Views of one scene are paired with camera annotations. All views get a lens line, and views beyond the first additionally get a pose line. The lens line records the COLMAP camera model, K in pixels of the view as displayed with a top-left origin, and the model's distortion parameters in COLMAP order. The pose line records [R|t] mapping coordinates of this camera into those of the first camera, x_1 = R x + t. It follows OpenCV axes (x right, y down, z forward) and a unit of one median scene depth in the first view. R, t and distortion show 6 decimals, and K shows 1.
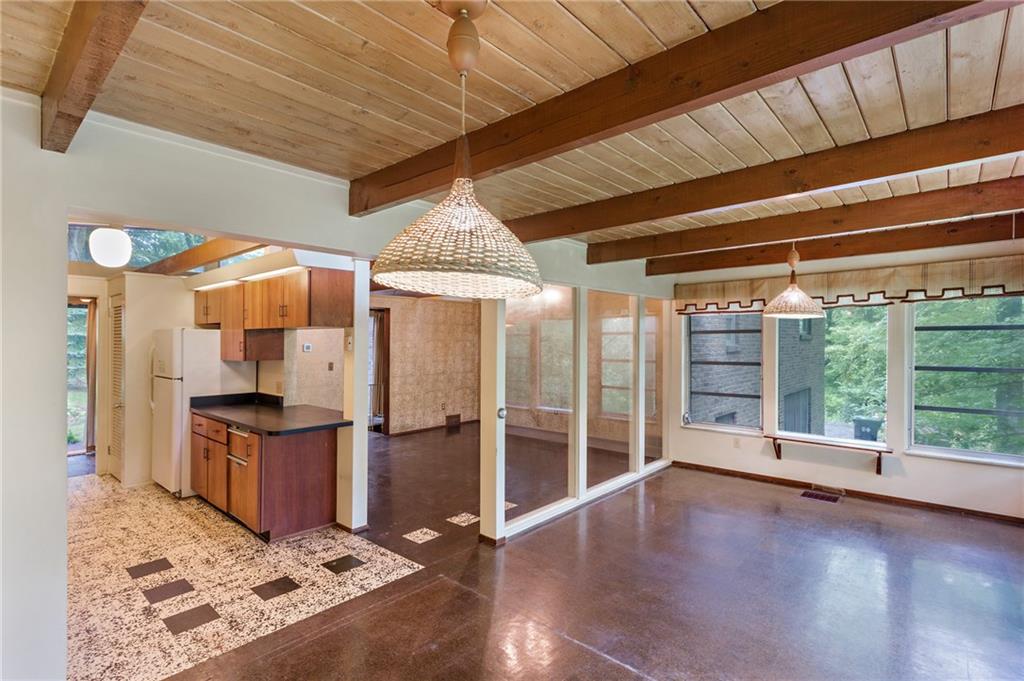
lens RADIAL K [[487.7, 0, 509.3], [0, 487.7, 338.5], [0, 0, 1]] dist [-0.001157, -0.000371]
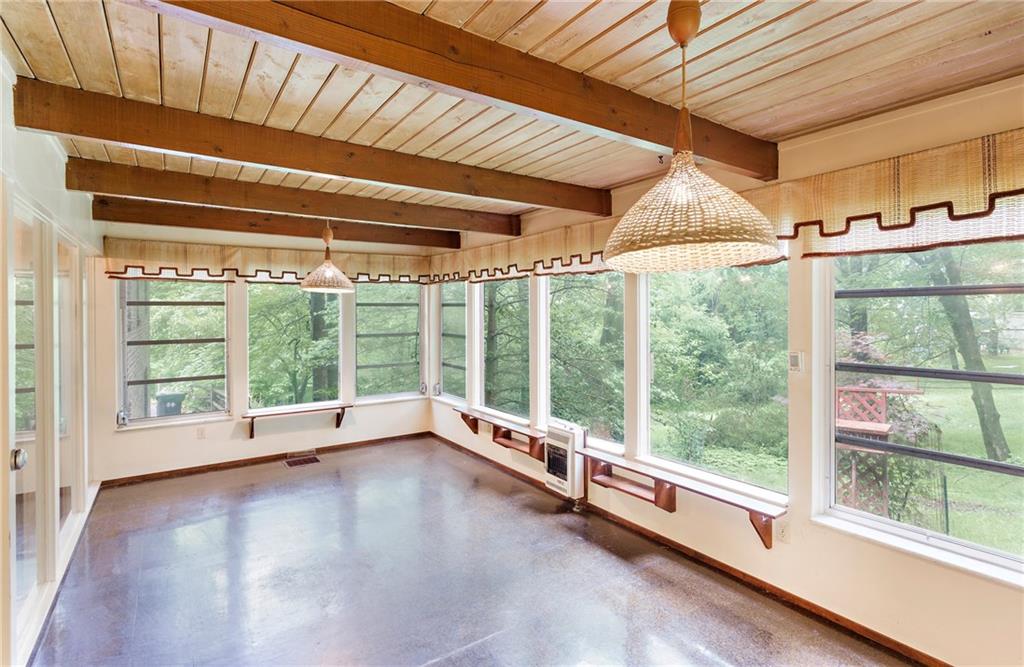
lens RADIAL K [[494.4, 0, 532.0], [0, 494.4, 317.5], [0, 0, 1]] dist [0.013289, 0.000997]
pose [[0.212624, -0.008169, 0.977100, -0.274644], [-0.000415, 0.999964, 0.008451, 0.002363], [-0.977134, -0.002202, 0.212613, 0.253992]]
